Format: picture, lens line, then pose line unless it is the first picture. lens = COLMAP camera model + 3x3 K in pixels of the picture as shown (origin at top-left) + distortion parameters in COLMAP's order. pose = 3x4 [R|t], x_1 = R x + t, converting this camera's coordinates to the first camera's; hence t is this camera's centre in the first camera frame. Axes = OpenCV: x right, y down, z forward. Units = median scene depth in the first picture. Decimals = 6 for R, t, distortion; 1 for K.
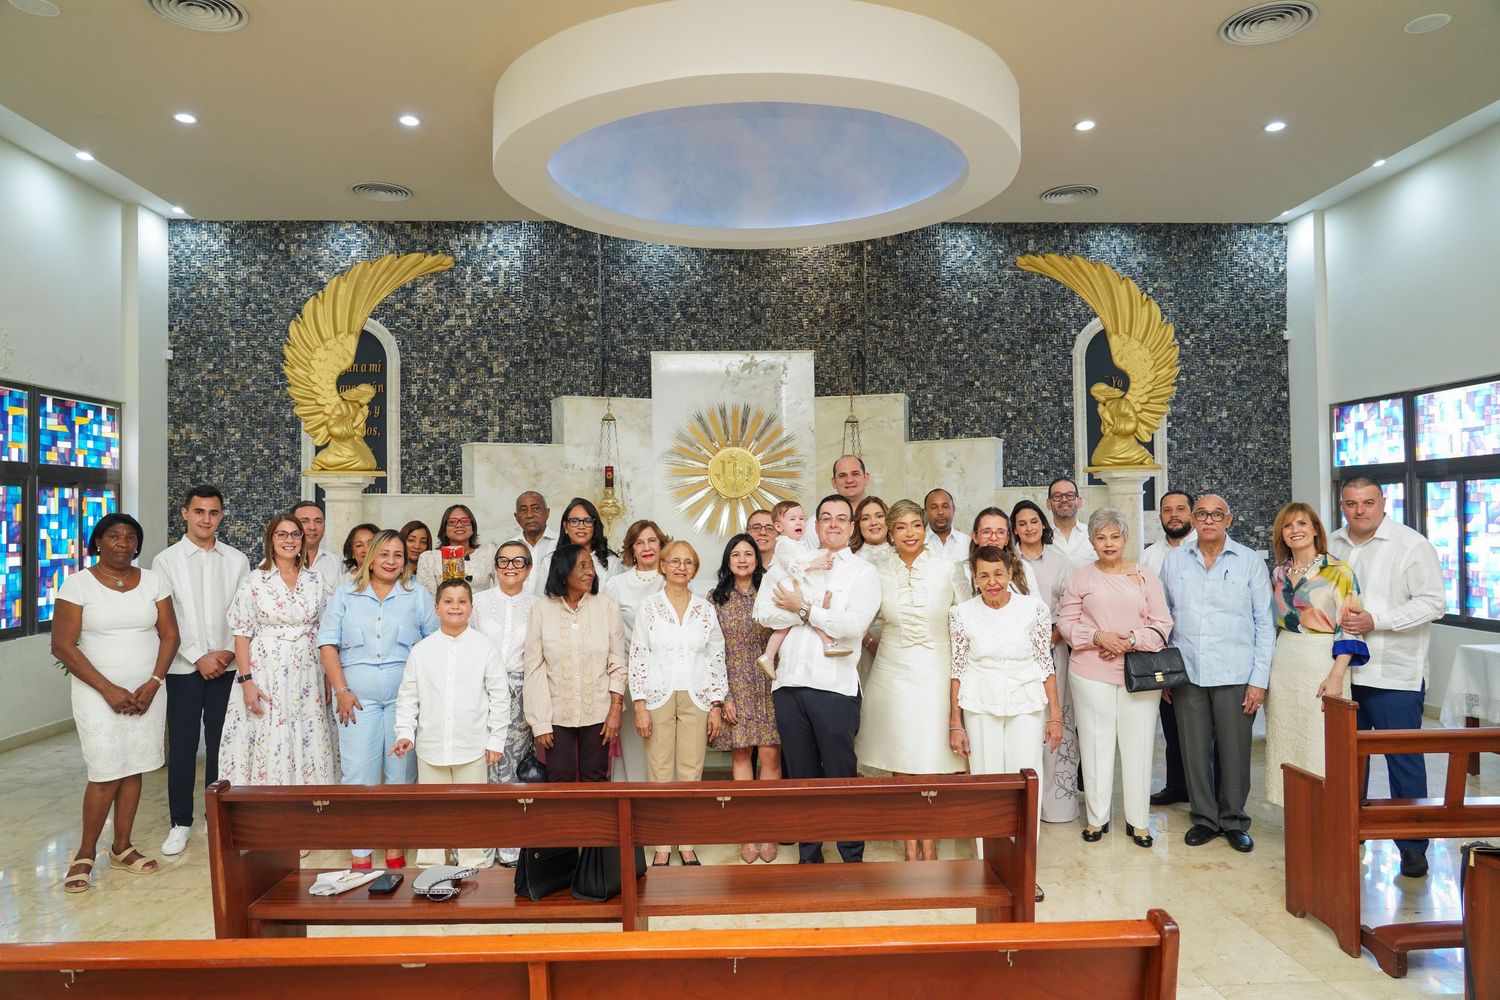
lens RADIAL K [[995.1, 0, 750.0], [0, 995.1, 500.0], [0, 0, 1]] dist [-0.028163, 0.016943]
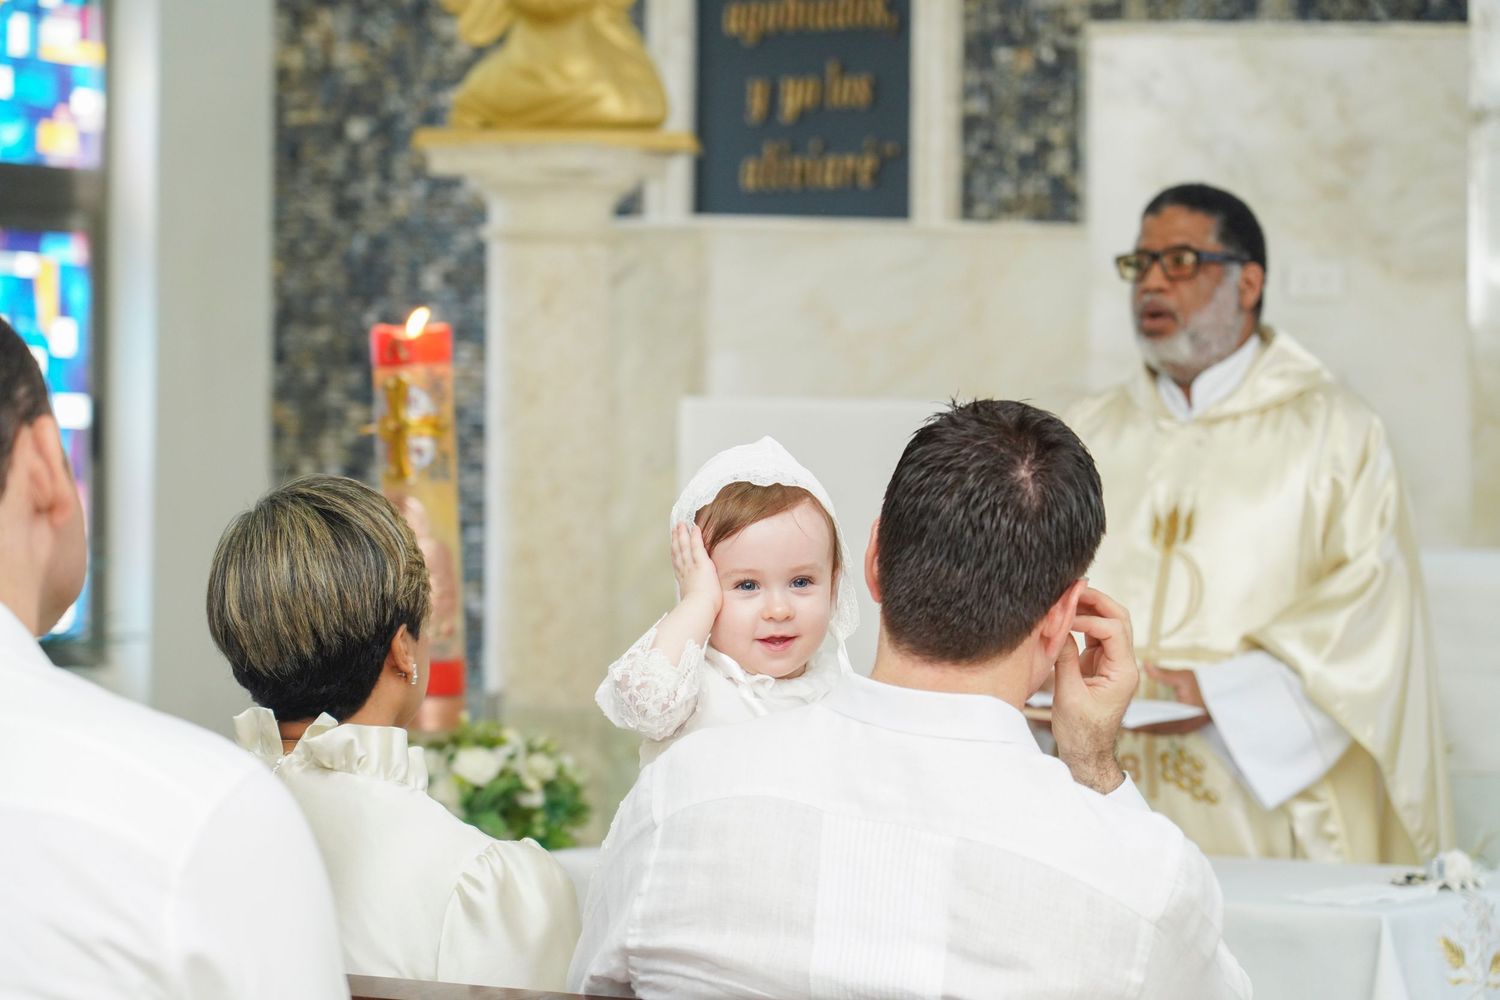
lens RADIAL K [[4443.4, 0, 750.0], [0, 4443.4, 500.0], [0, 0, 1]] dist [-0.100839, 2.858694]
pose [[0.816855, 0.020339, -0.576484, 0.285271], [-0.010935, 0.999745, 0.019779, 0.039035], [0.576739, -0.009853, 0.816869, 0.006504]]
